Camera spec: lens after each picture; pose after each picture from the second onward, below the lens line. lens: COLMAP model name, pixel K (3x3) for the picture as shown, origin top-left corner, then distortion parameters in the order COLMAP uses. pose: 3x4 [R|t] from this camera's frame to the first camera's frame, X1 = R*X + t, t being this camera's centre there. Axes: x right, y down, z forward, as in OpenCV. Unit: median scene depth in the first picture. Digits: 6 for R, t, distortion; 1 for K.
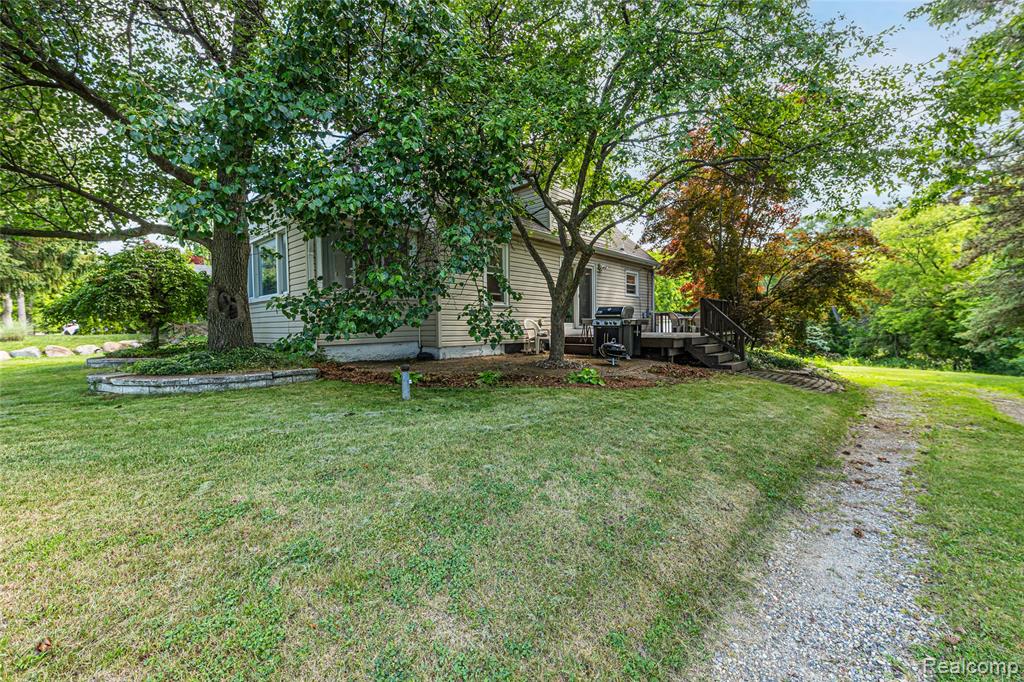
lens RADIAL K [[404.1, 0, 512.0], [0, 404.1, 341.0], [0, 0, 1]] dist [0.032305, -0.005371]
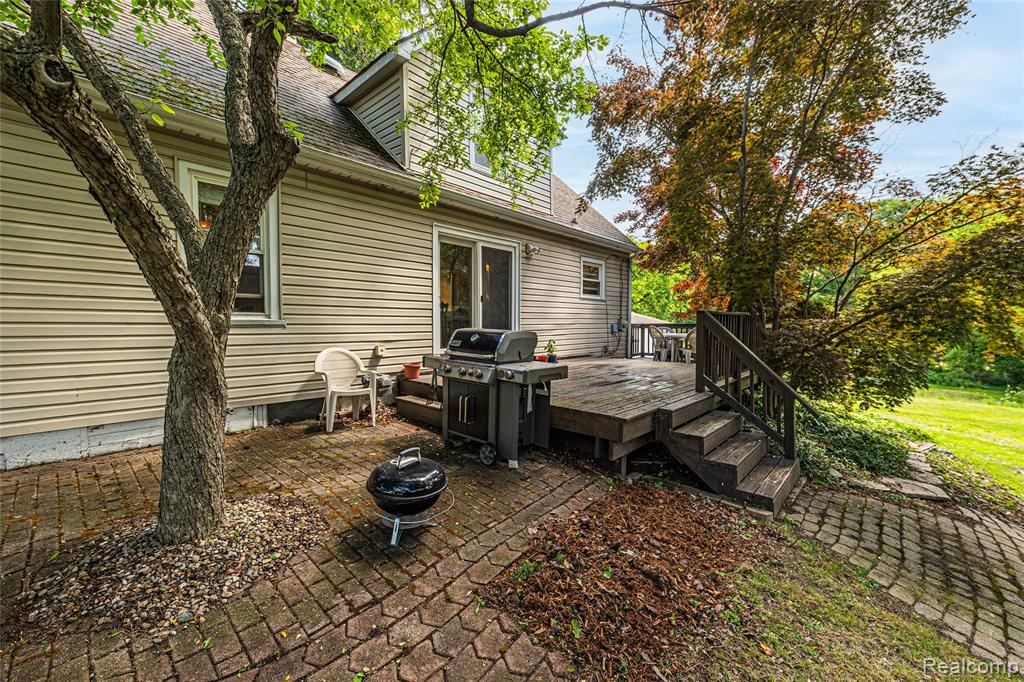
lens RADIAL K [[404.1, 0, 512.0], [0, 404.1, 341.0], [0, 0, 1]] dist [0.032305, -0.005371]
pose [[0.999884, 0.012890, -0.008062, 0.181489], [-0.012813, 0.999872, 0.009574, -0.050912], [0.008185, -0.009470, 0.999922, 0.377917]]
